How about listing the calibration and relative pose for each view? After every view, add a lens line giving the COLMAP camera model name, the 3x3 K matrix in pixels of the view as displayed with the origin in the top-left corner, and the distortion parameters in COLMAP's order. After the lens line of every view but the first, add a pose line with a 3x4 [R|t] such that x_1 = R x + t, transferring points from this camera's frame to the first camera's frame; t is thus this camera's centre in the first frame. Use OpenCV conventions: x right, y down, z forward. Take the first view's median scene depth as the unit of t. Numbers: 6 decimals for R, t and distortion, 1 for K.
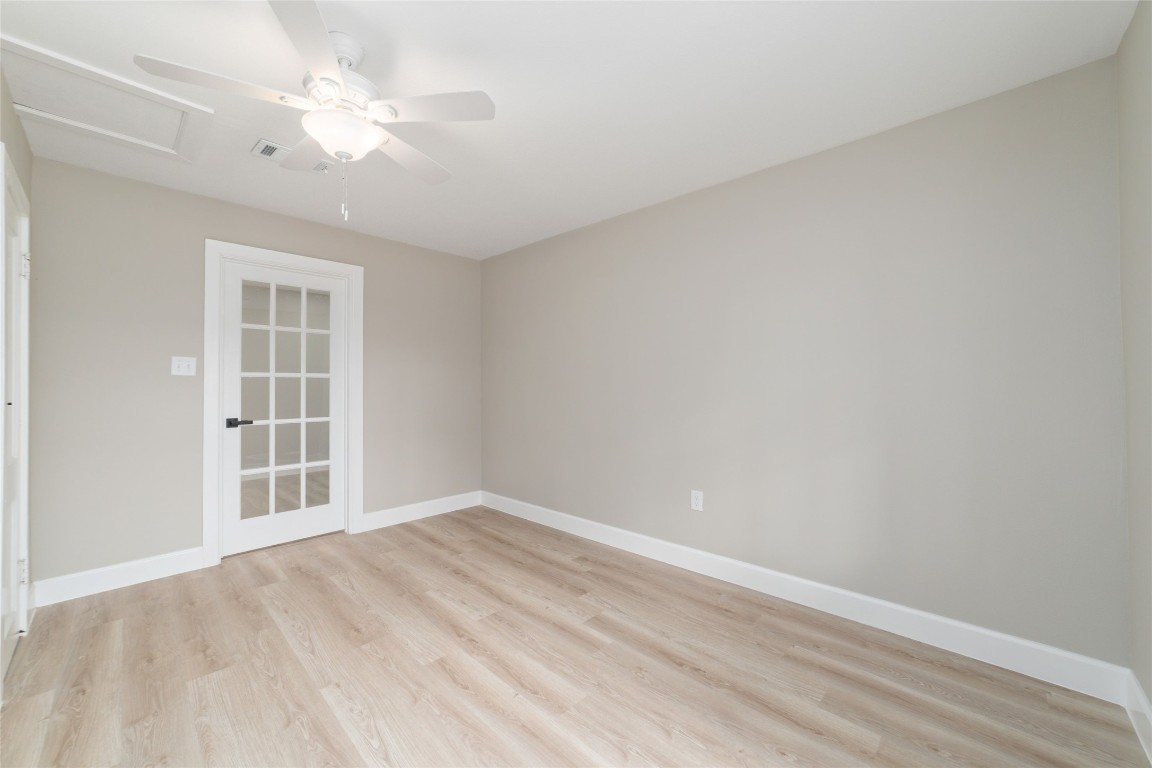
lens RADIAL K [[440.0, 0, 578.1], [0, 440.0, 383.9], [0, 0, 1]] dist [0.002543, 0.000202]
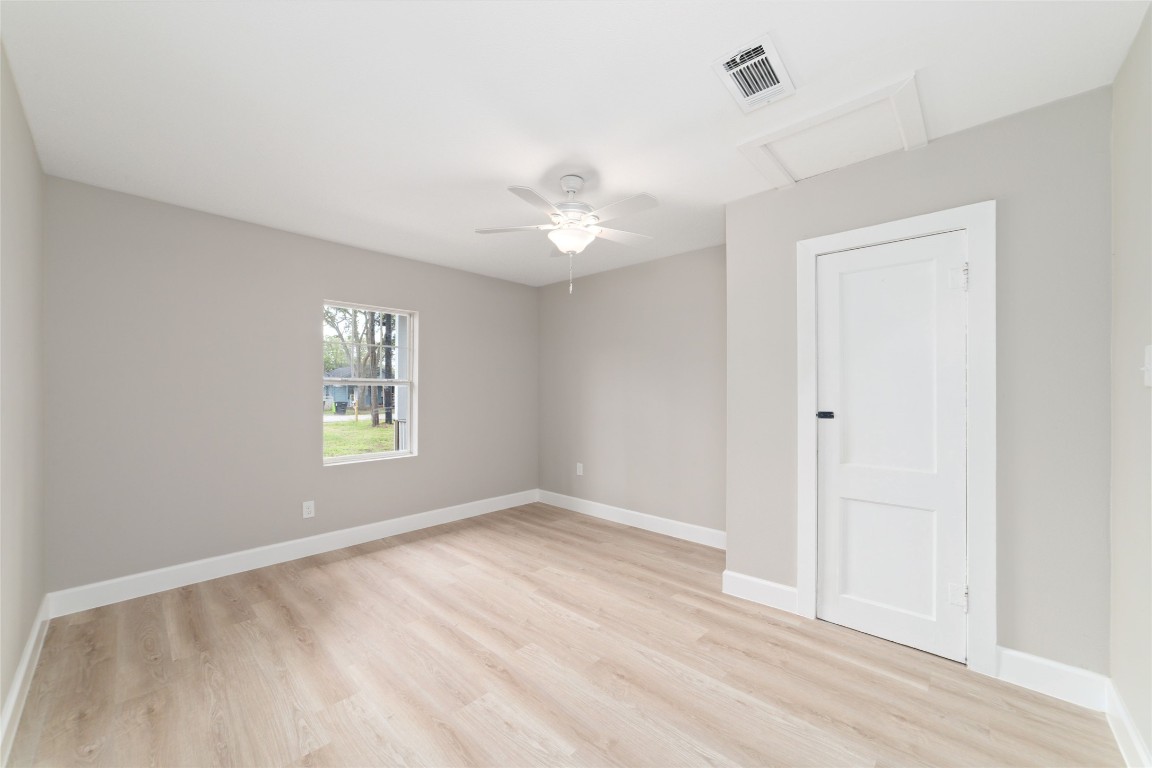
lens RADIAL K [[440.0, 0, 573.7], [0, 440.0, 388.9], [0, 0, 1]] dist [0.002543, 0.000202]
pose [[-0.999964, 0.005738, 0.006284, -0.441739], [0.005657, 0.999903, -0.012723, -0.014398], [-0.006356, -0.012687, -0.999899, 2.029473]]
